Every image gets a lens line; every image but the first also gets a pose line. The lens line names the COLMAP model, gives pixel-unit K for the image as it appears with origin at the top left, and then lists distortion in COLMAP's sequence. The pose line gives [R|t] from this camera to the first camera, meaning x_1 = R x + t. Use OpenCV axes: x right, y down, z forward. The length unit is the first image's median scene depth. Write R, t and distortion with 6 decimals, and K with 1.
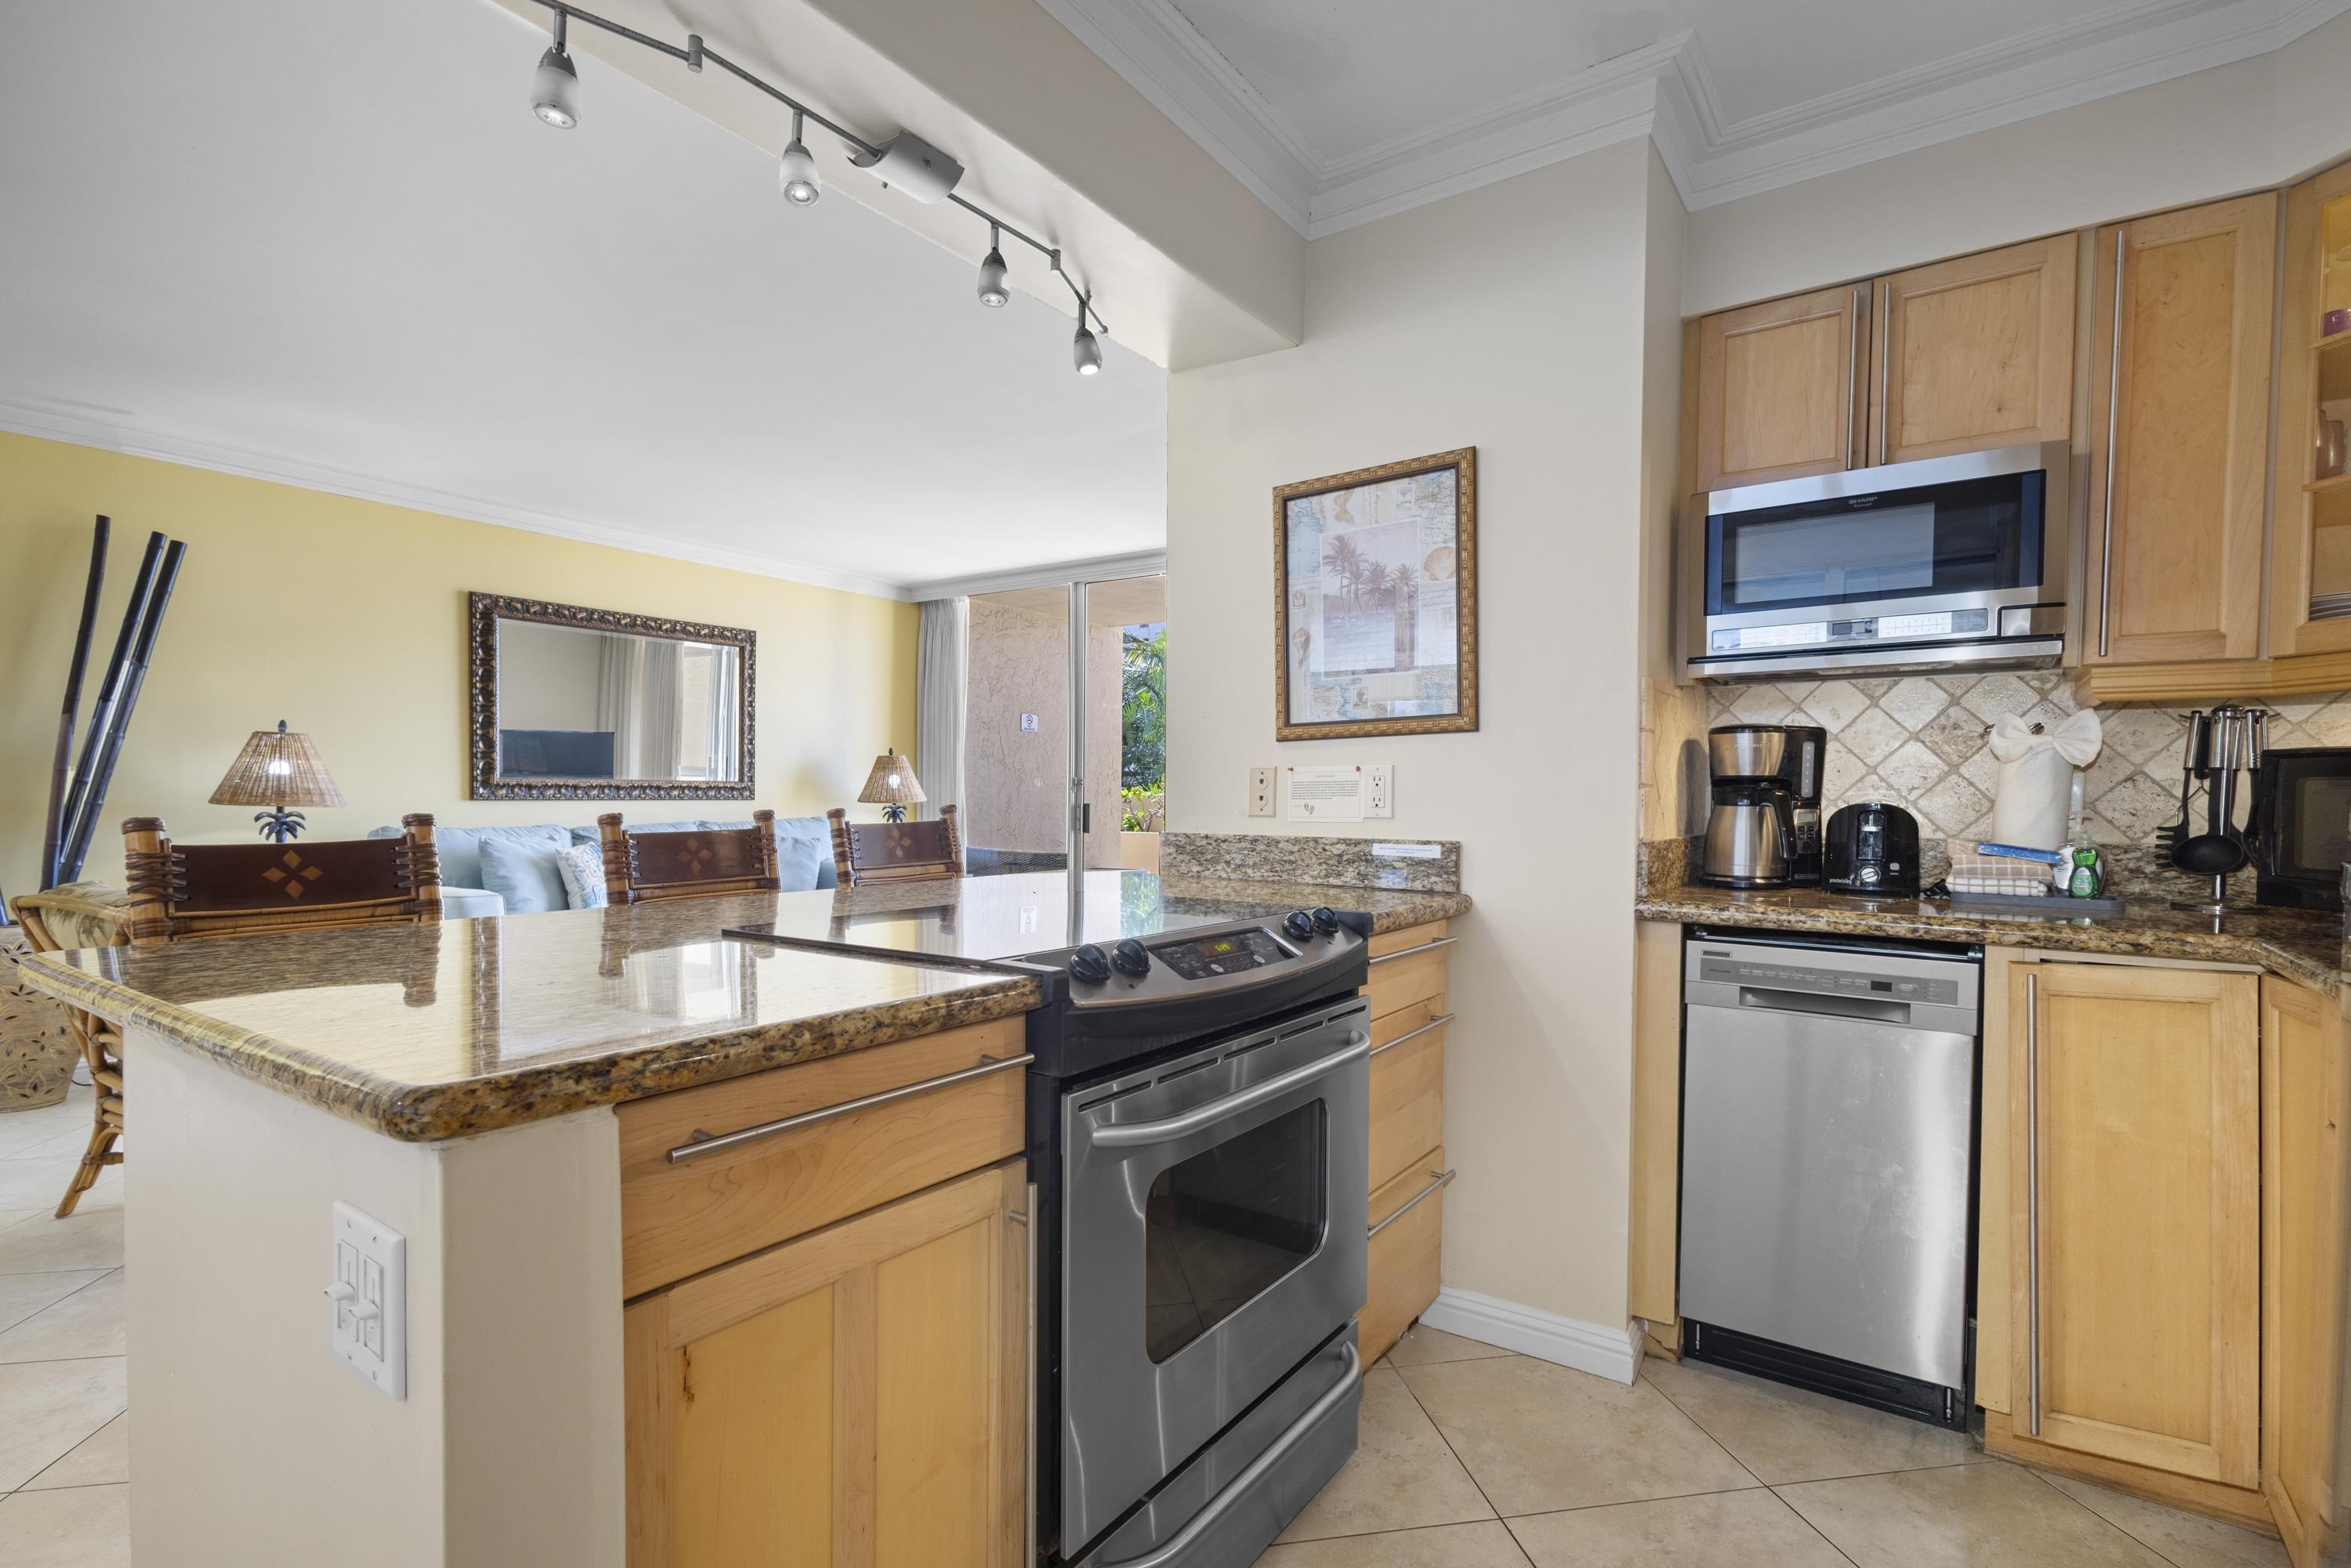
lens RADIAL K [[1106.0, 0, 1184.2], [0, 1106.0, 826.7], [0, 0, 1]] dist [0.005366, -0.000726]
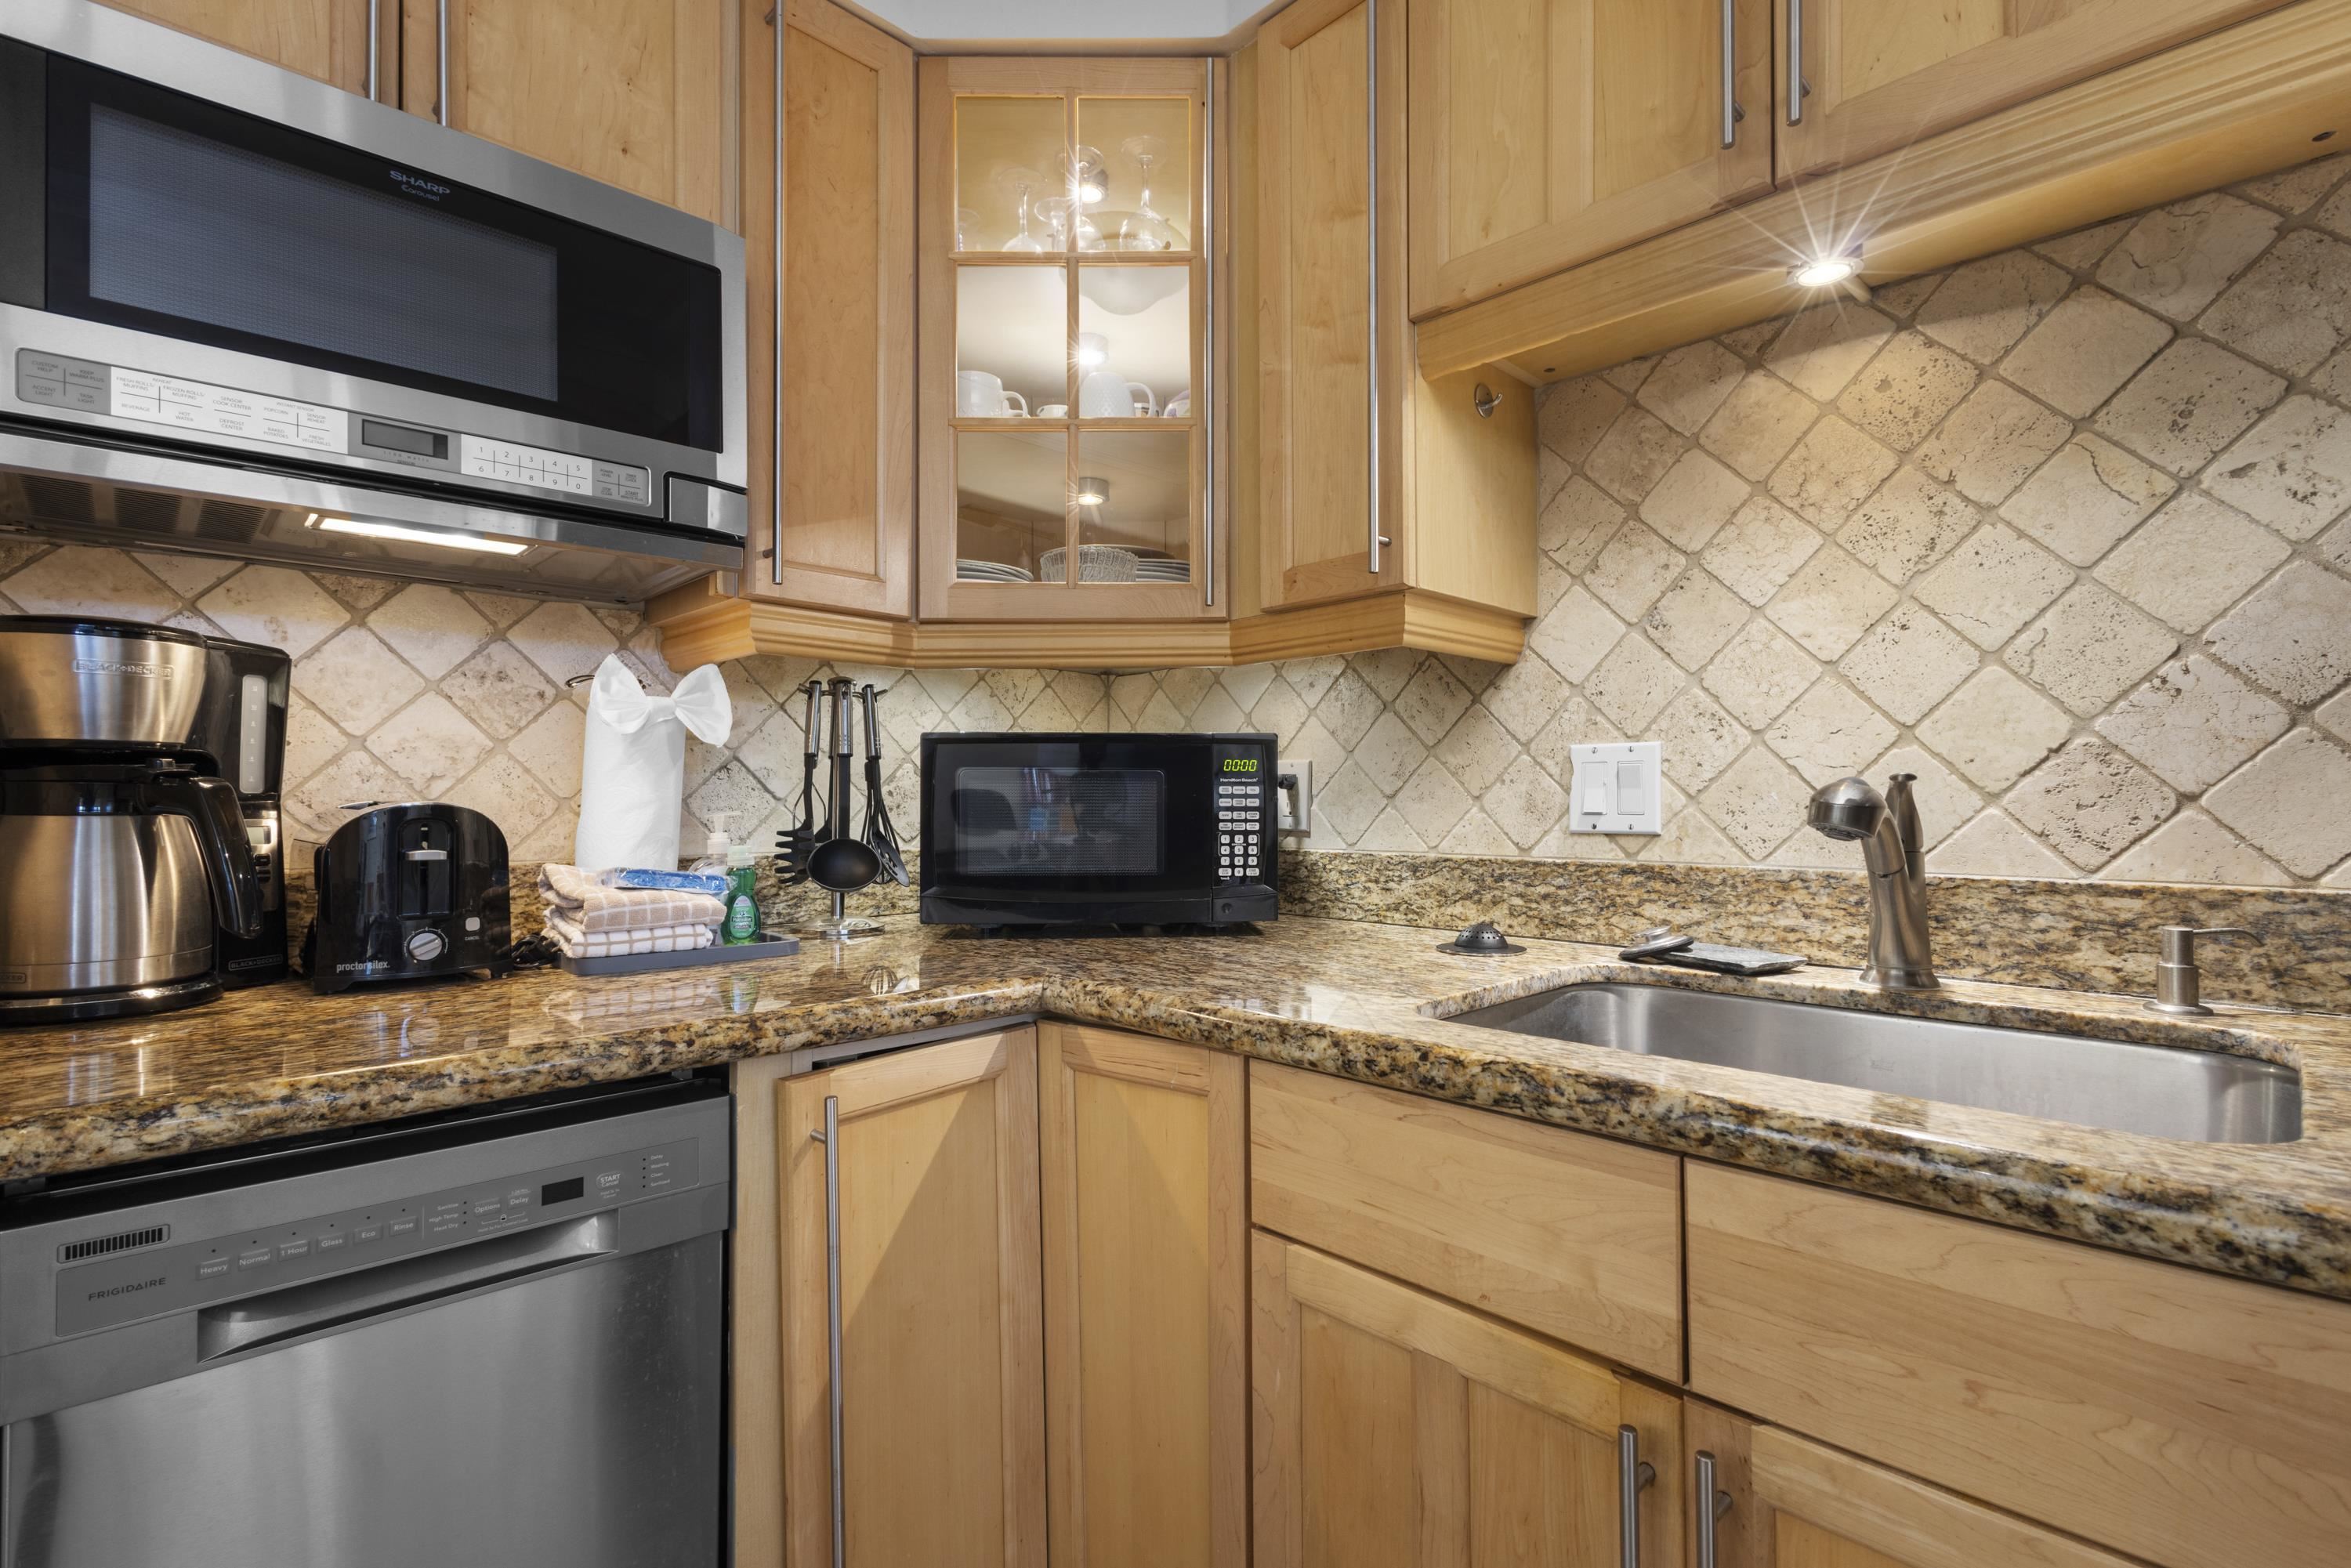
lens RADIAL K [[1095.2, 0, 1177.7], [0, 1095.2, 792.5], [0, 0, 1]] dist [0.011641, -0.000733]
pose [[0.188917, -0.000760, 0.981993, 0.175524], [0.032103, 0.999470, -0.005402, -0.011885], [-0.981468, 0.032545, 0.188841, 0.523483]]
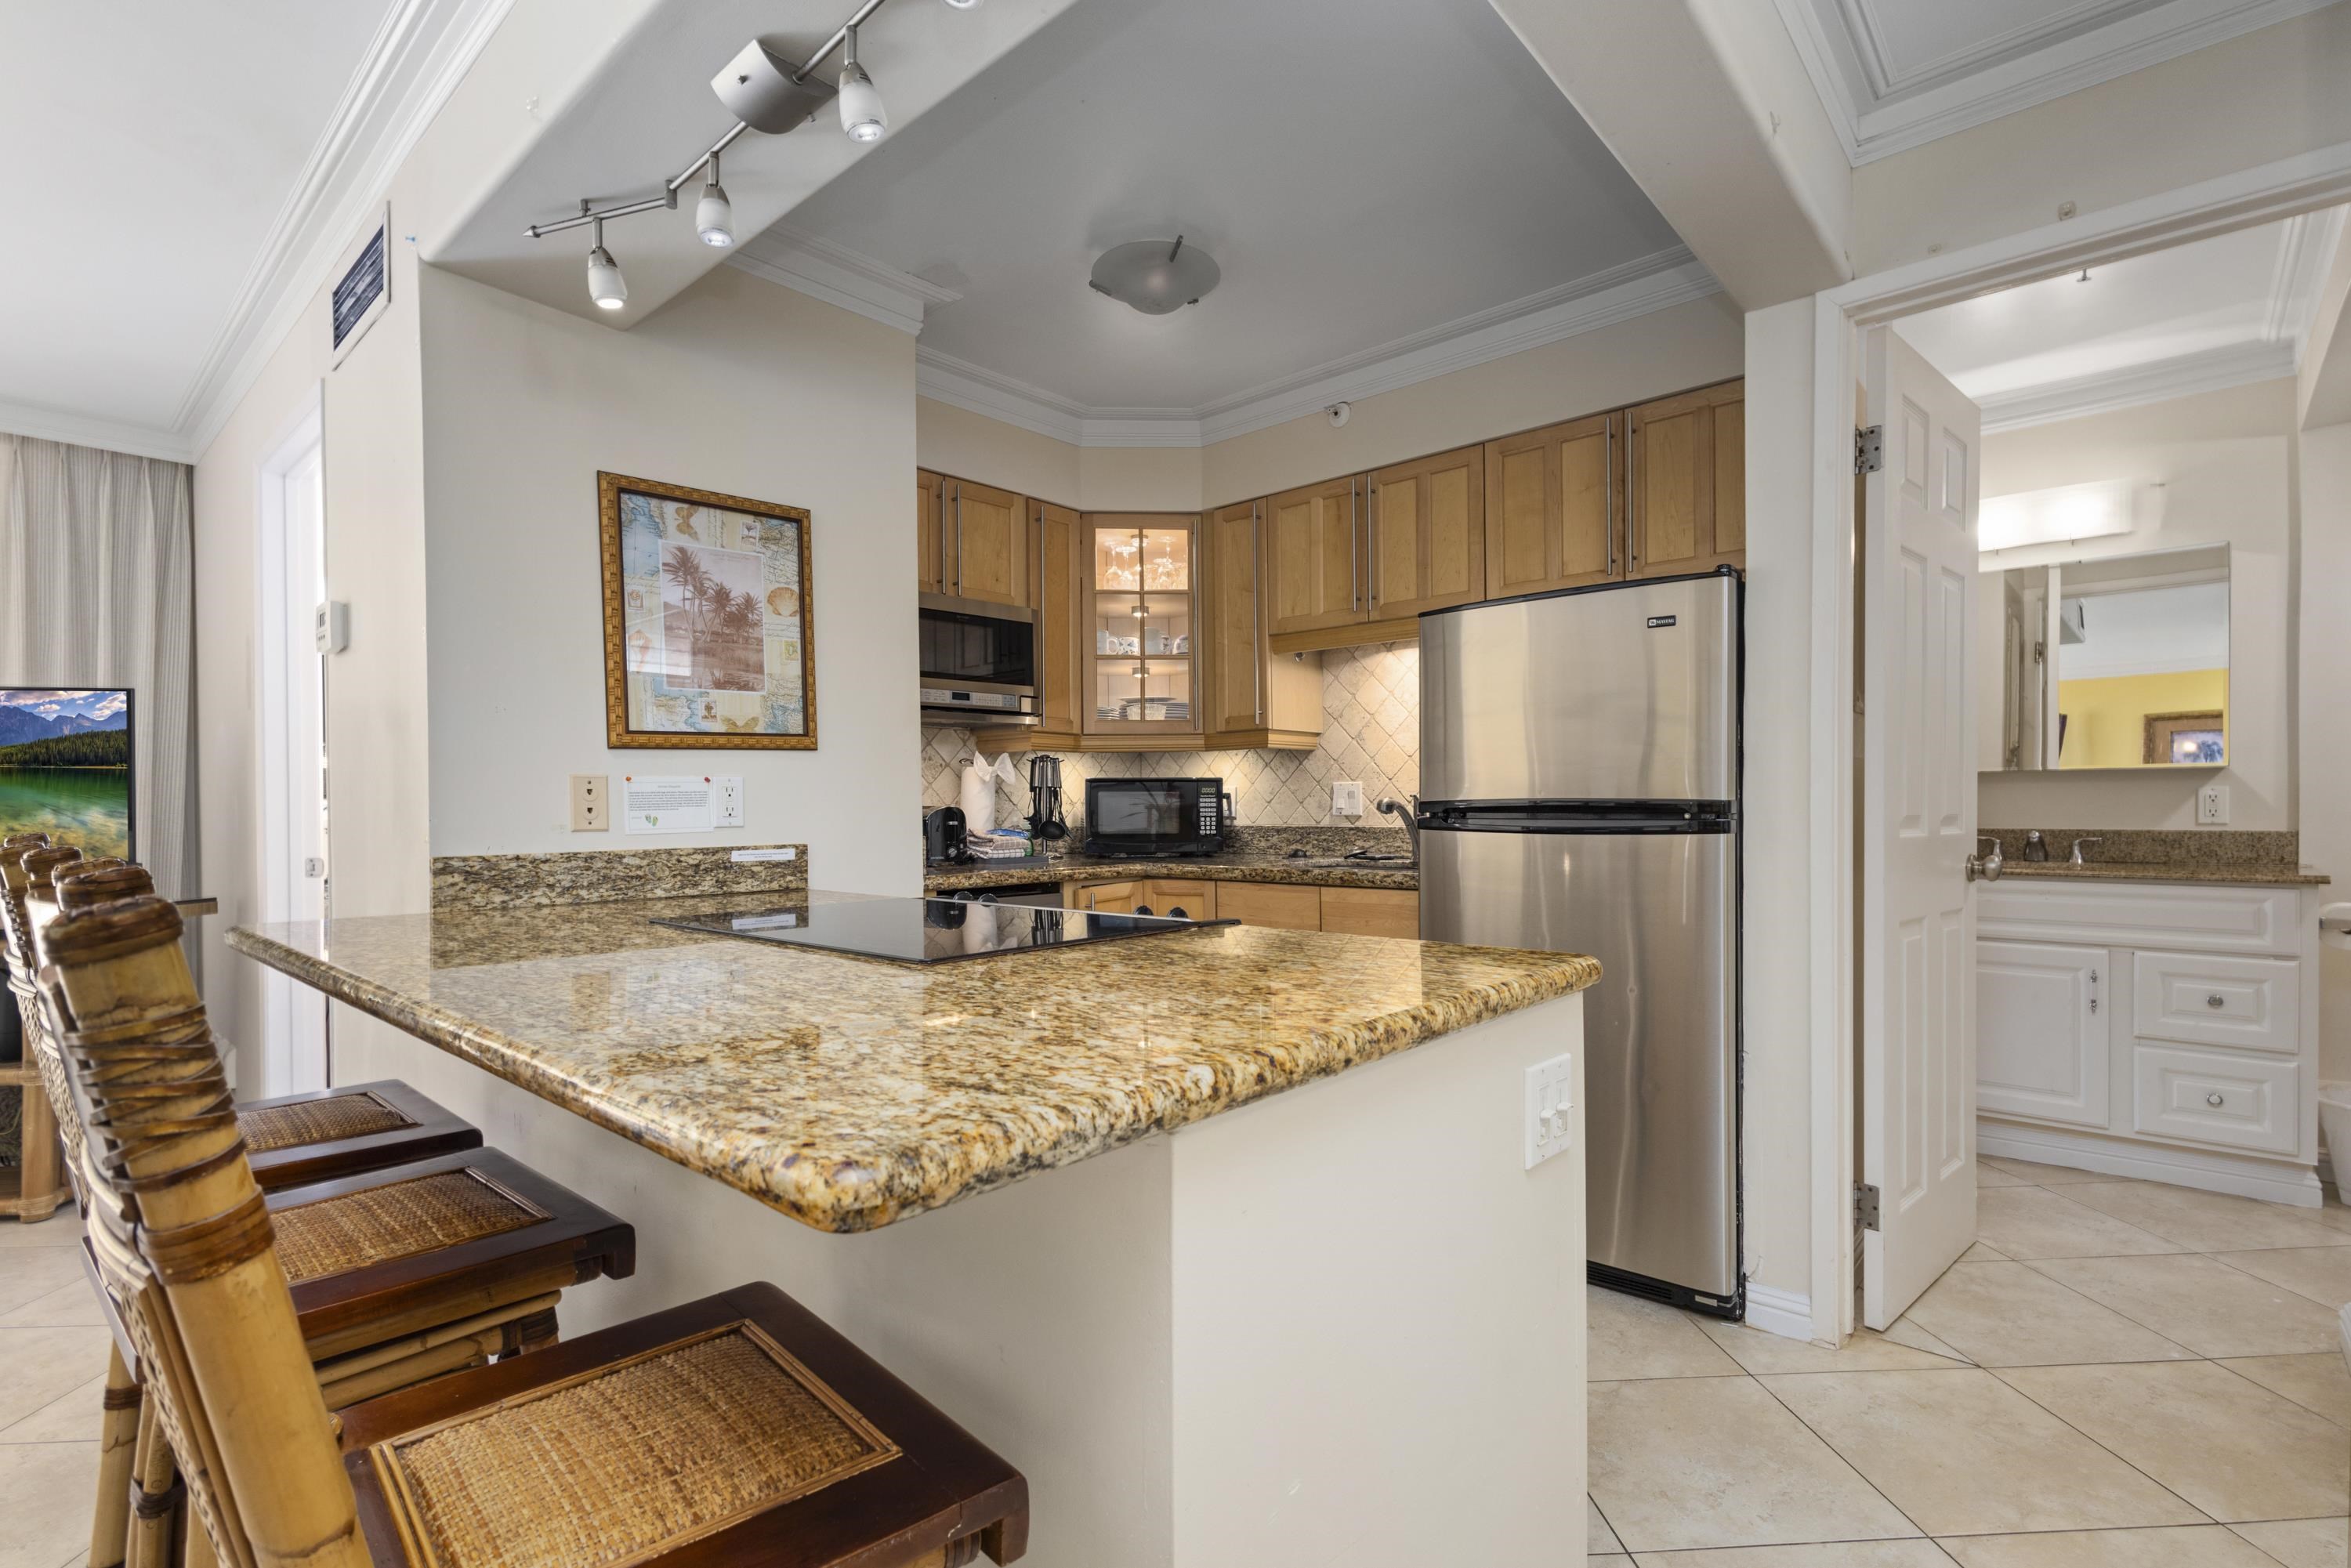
lens RADIAL K [[1085.3, 0, 1185.4], [0, 1085.3, 814.1], [0, 0, 1]] dist [0.003926, -0.000229]
pose [[0.121885, -0.017024, 0.992398, -0.803492], [0.038447, 0.999183, 0.012418, -0.016170], [-0.991799, 0.036641, 0.122440, 0.444542]]
